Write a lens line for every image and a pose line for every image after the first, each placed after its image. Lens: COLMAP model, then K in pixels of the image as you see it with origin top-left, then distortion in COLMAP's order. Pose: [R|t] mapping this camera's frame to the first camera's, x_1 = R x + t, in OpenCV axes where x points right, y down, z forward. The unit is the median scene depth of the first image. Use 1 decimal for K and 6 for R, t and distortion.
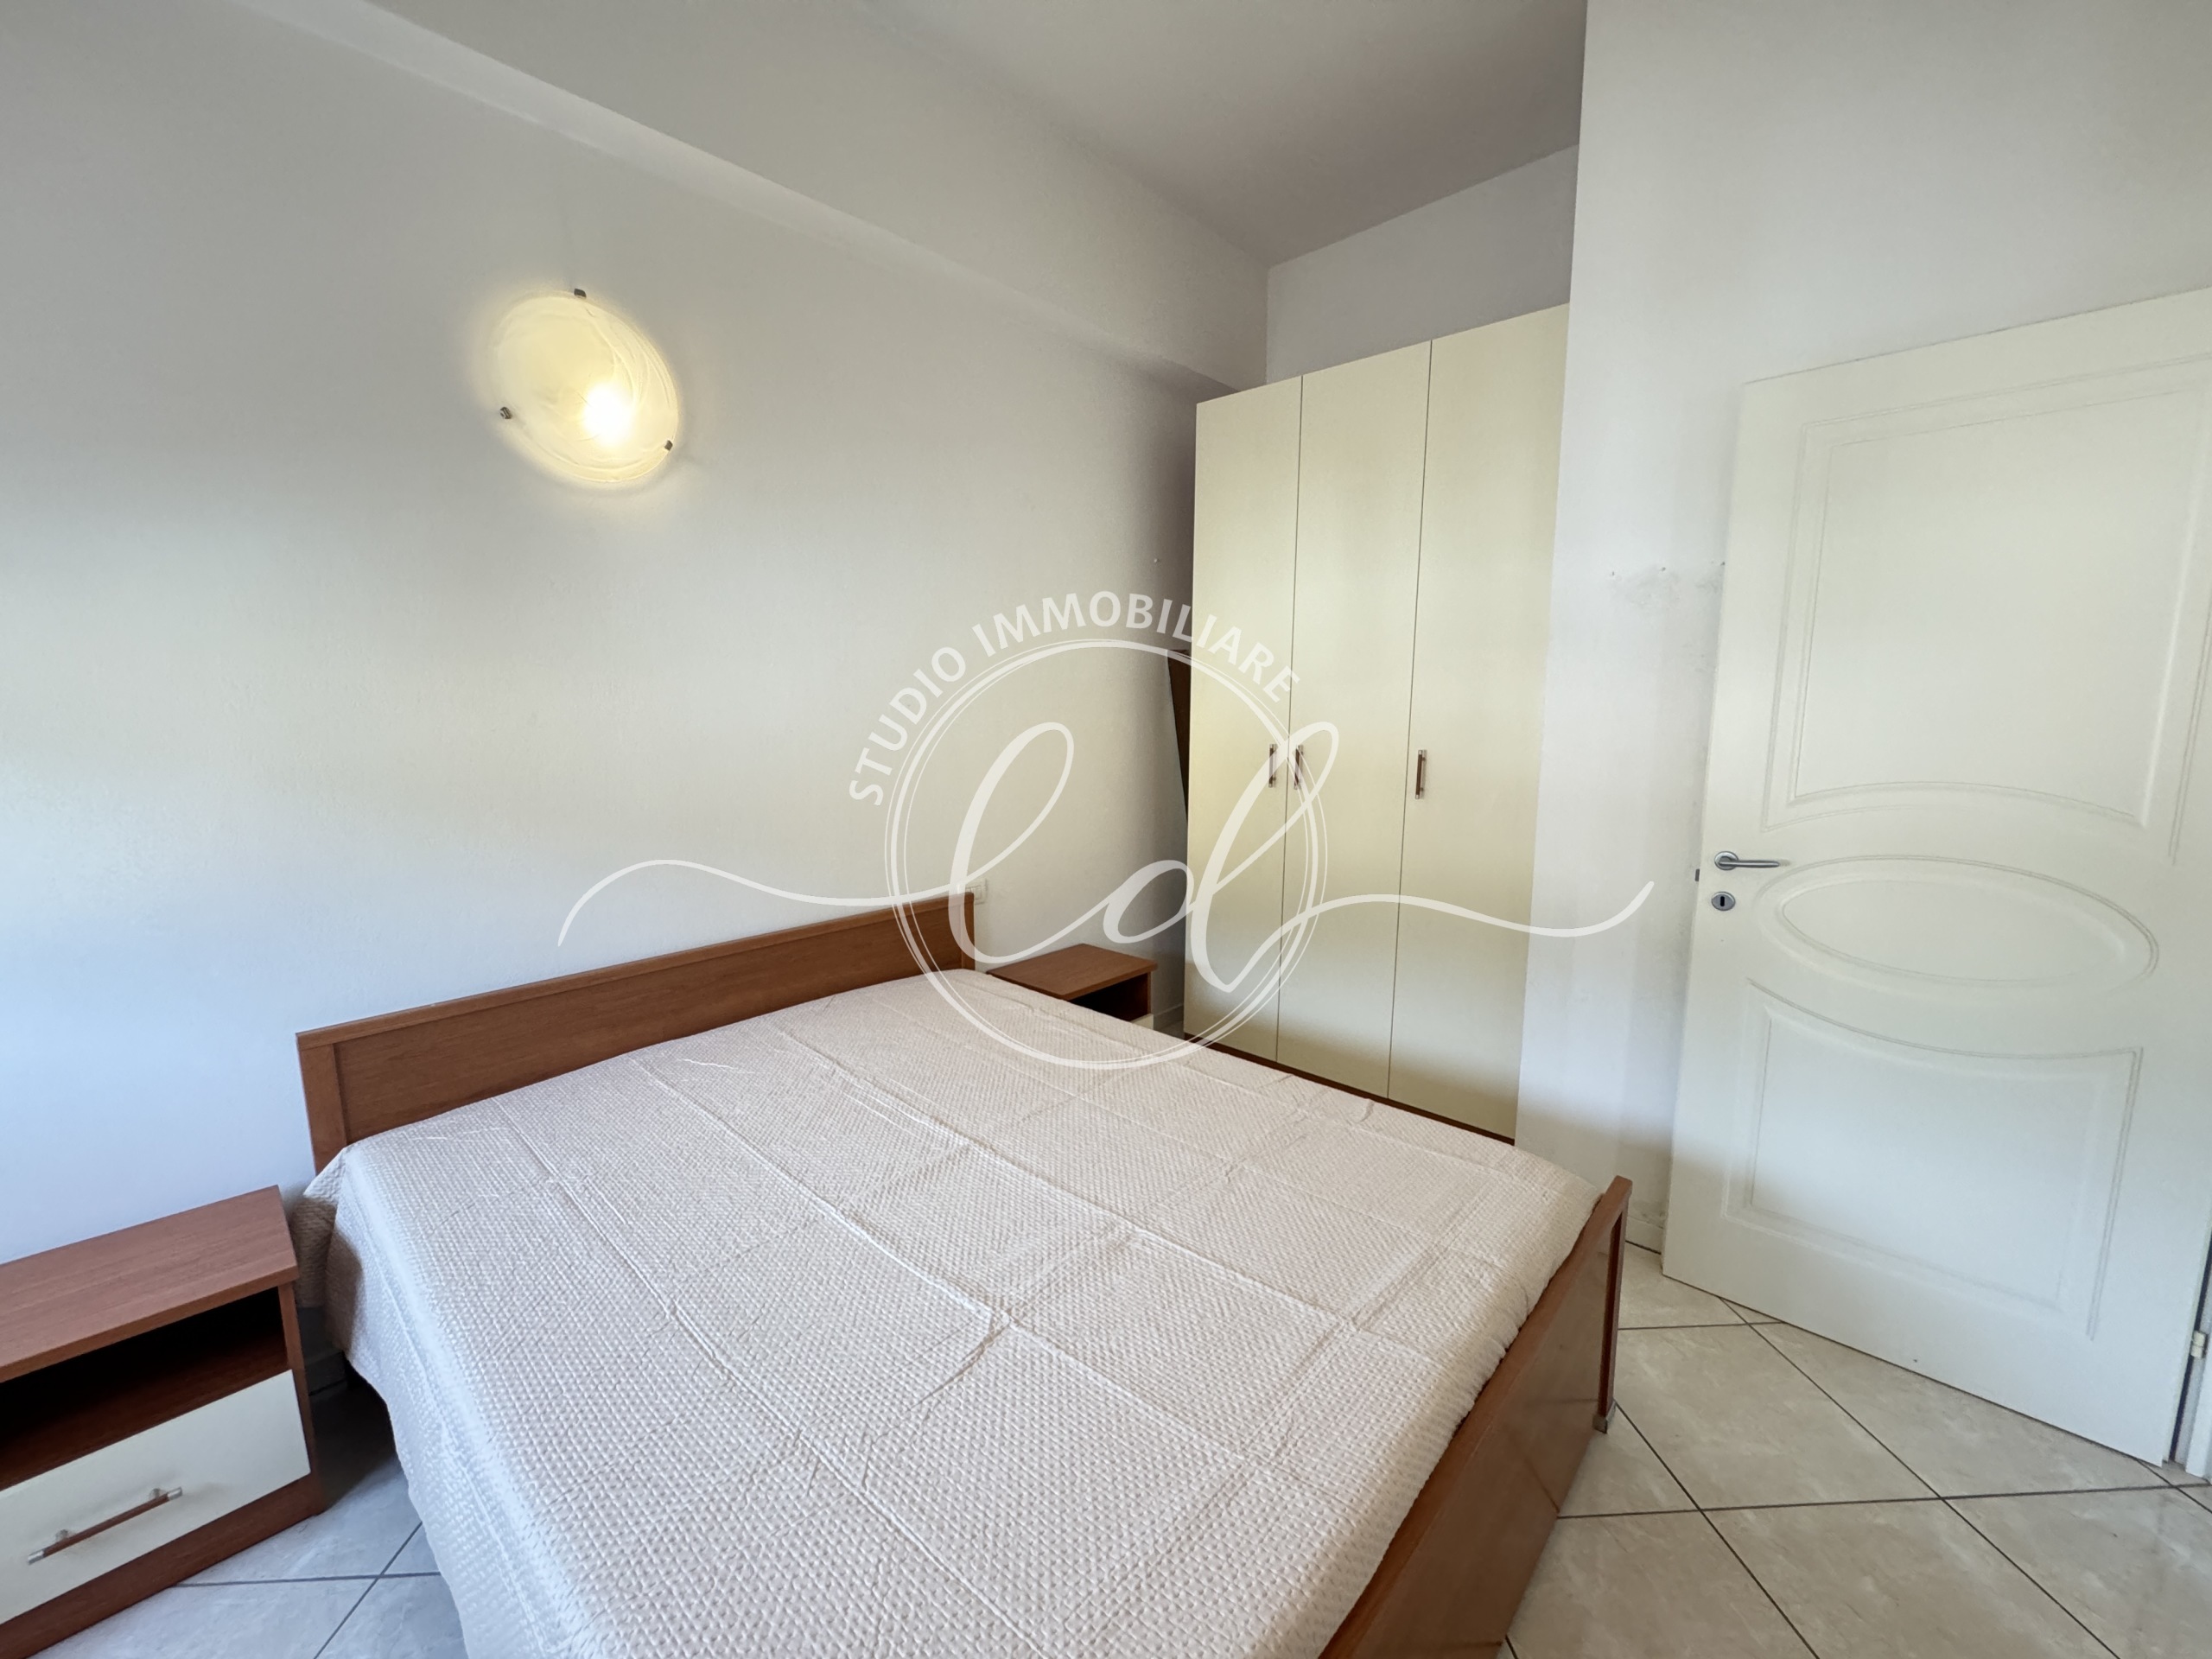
lens RADIAL K [[882.4, 0, 1118.1], [0, 882.4, 829.7], [0, 0, 1]] dist [-0.003190, -0.000114]
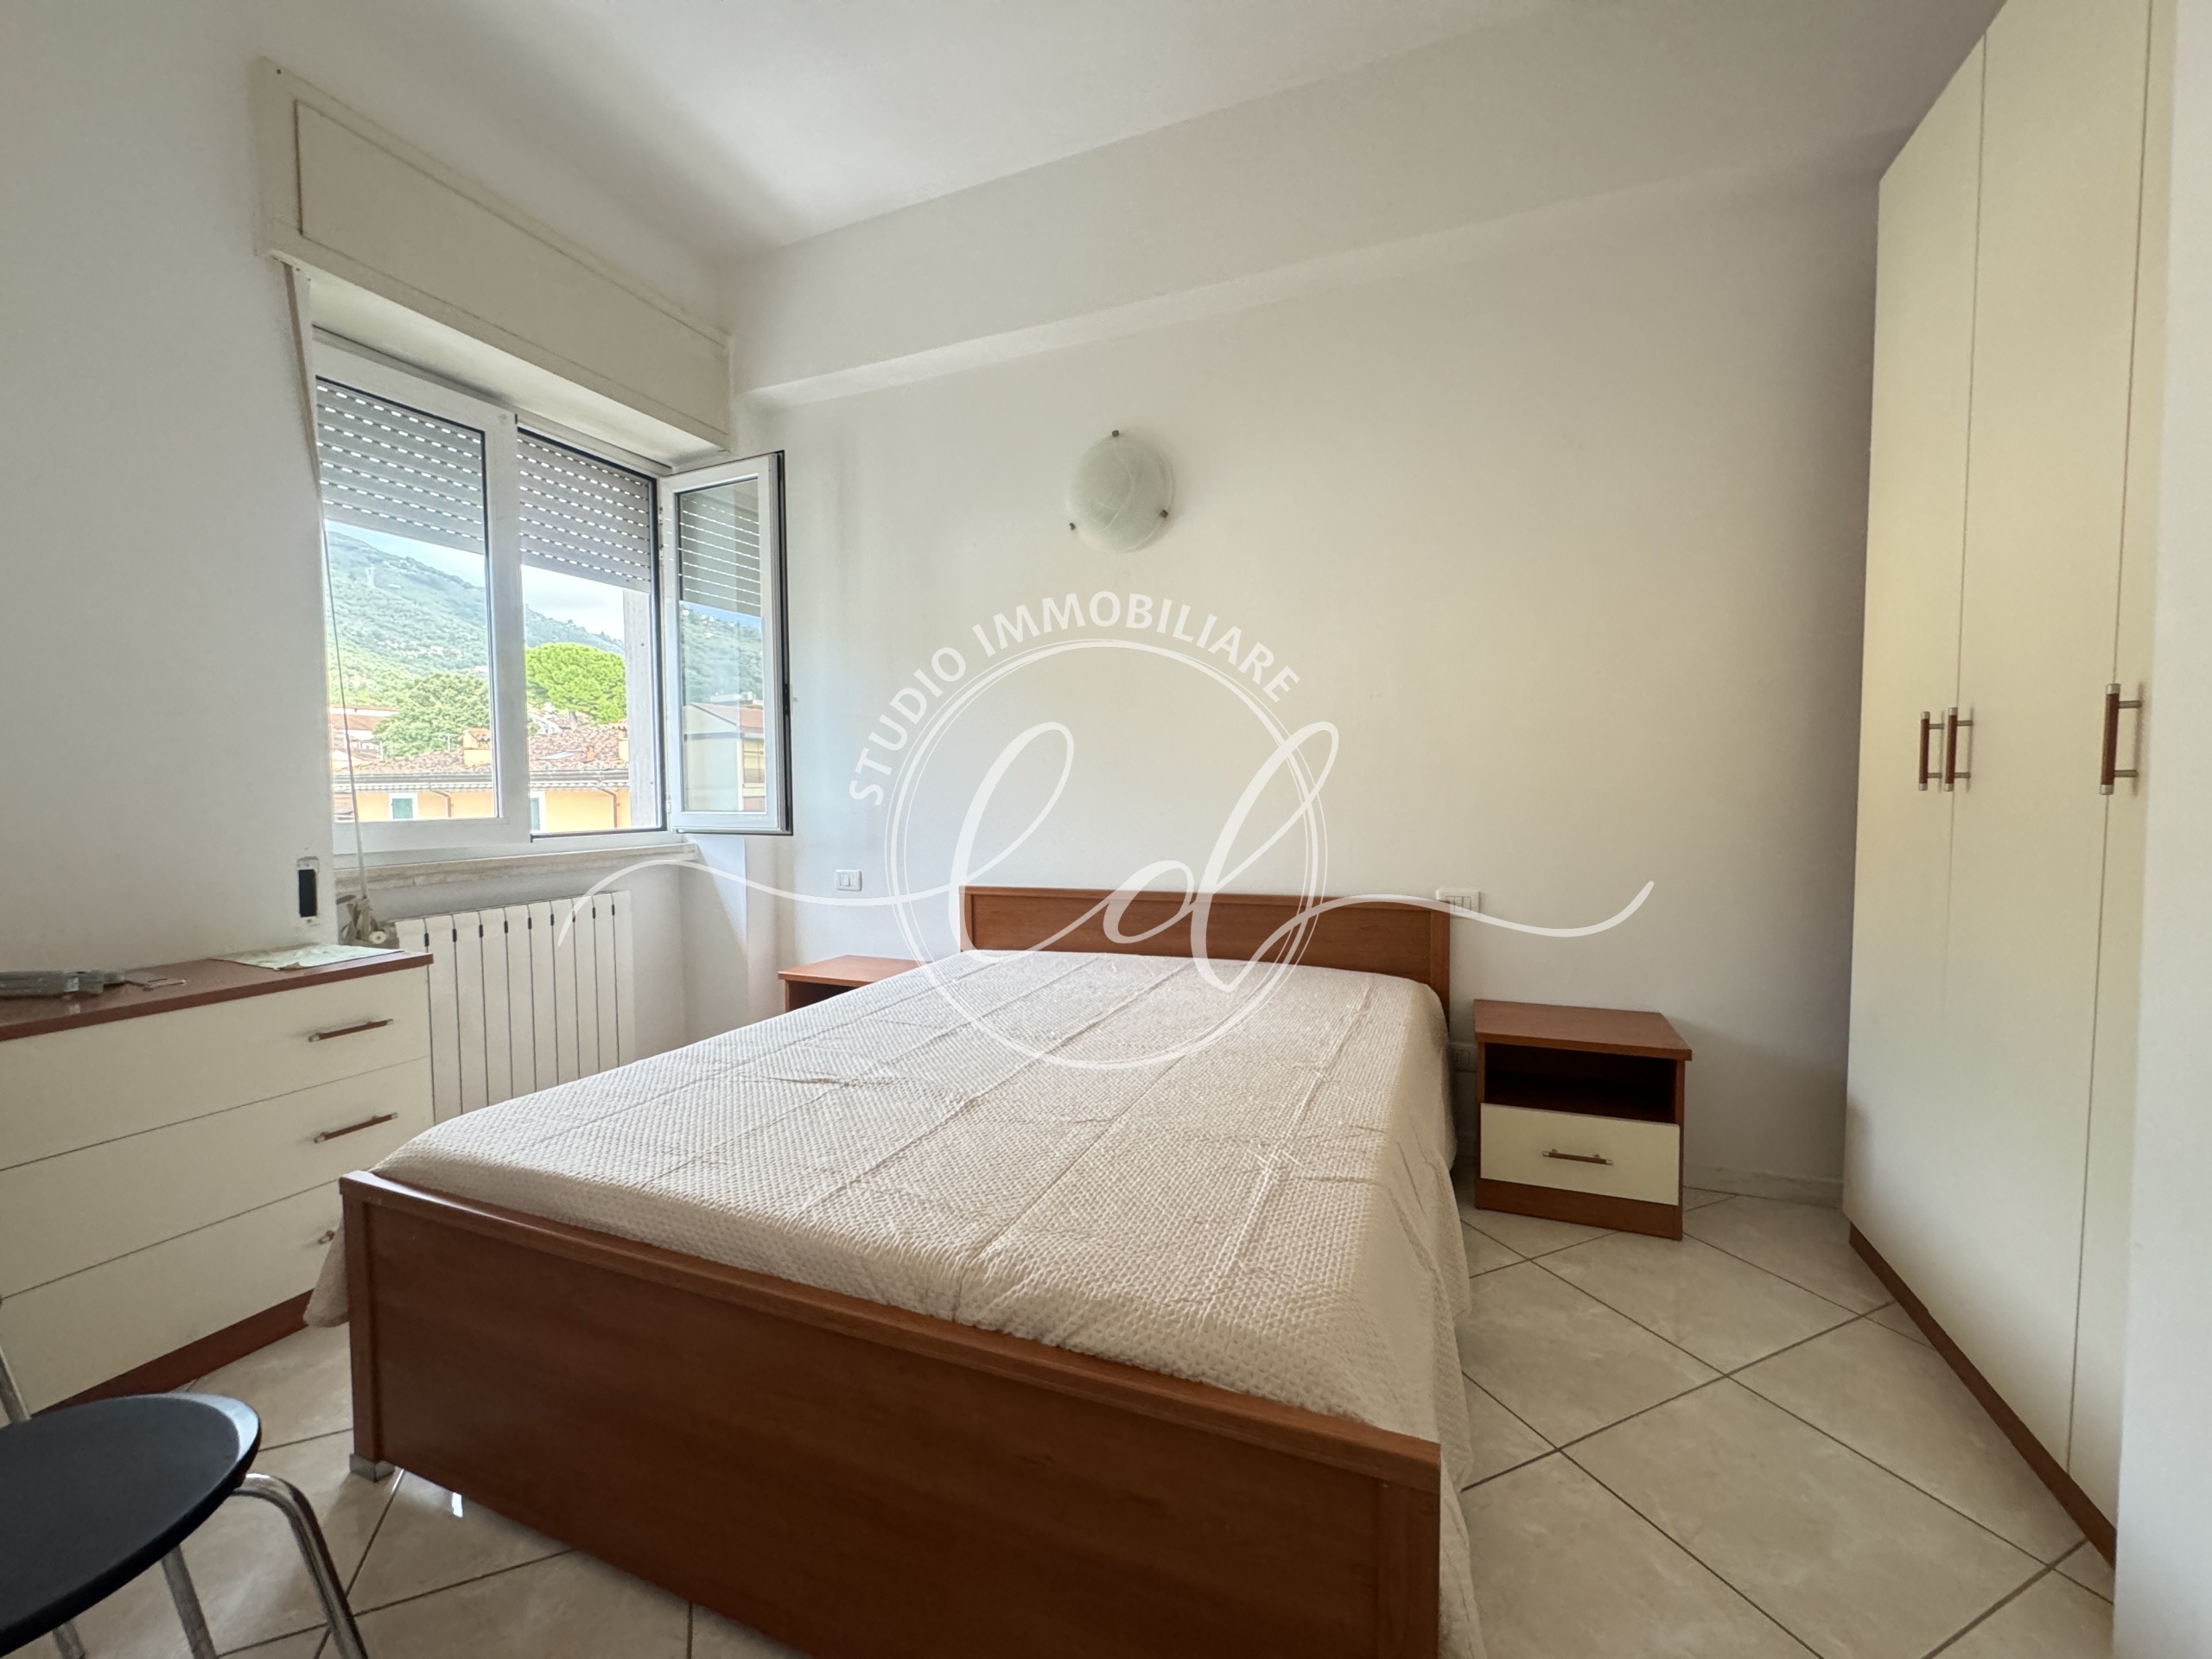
lens RADIAL K [[883.6, 0, 1104.9], [0, 883.6, 828.6], [0, 0, 1]] dist [-0.002682, 0.000241]
pose [[0.340242, 0.041739, -0.939411, 0.827149], [-0.125048, 0.992150, -0.001208, 0.064414], [0.931986, 0.117882, 0.342790, 0.536085]]
